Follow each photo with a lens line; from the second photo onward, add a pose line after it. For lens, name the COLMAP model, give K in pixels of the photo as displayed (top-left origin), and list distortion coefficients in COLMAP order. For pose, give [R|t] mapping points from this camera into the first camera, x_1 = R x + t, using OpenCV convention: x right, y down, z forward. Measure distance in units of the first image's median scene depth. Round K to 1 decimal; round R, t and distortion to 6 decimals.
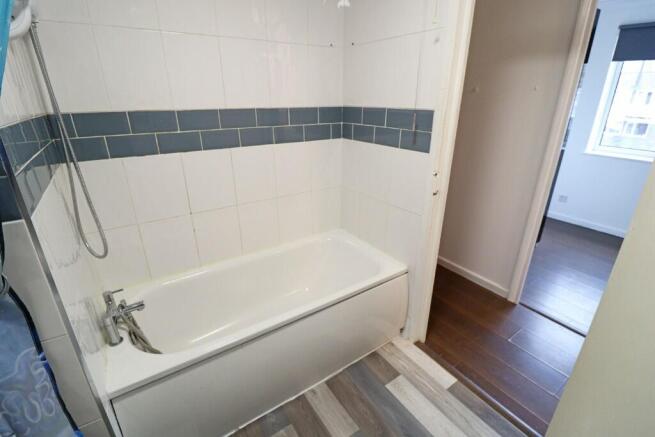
lens RADIAL K [[303.8, 0, 329.2], [0, 303.8, 218.7], [0, 0, 1]] dist [-0.011318, -0.001472]
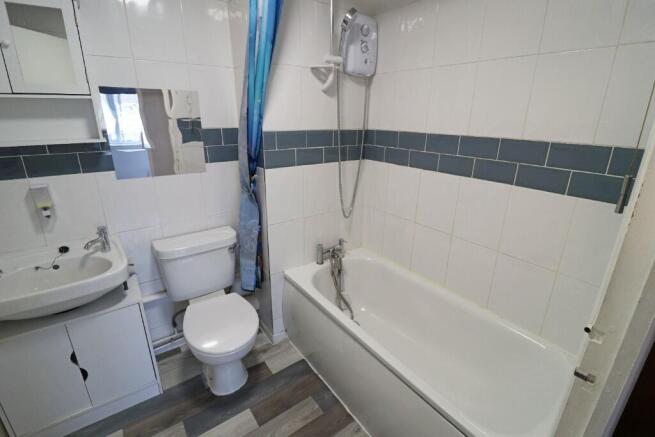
lens RADIAL K [[303.8, 0, 329.5], [0, 303.8, 215.2], [0, 0, 1]] dist [-0.011318, -0.001472]
pose [[0.026667, 0.315692, -0.948487, 0.707567], [-0.380851, 0.880473, 0.282346, -0.277802], [0.924252, 0.353703, 0.143711, 0.622754]]
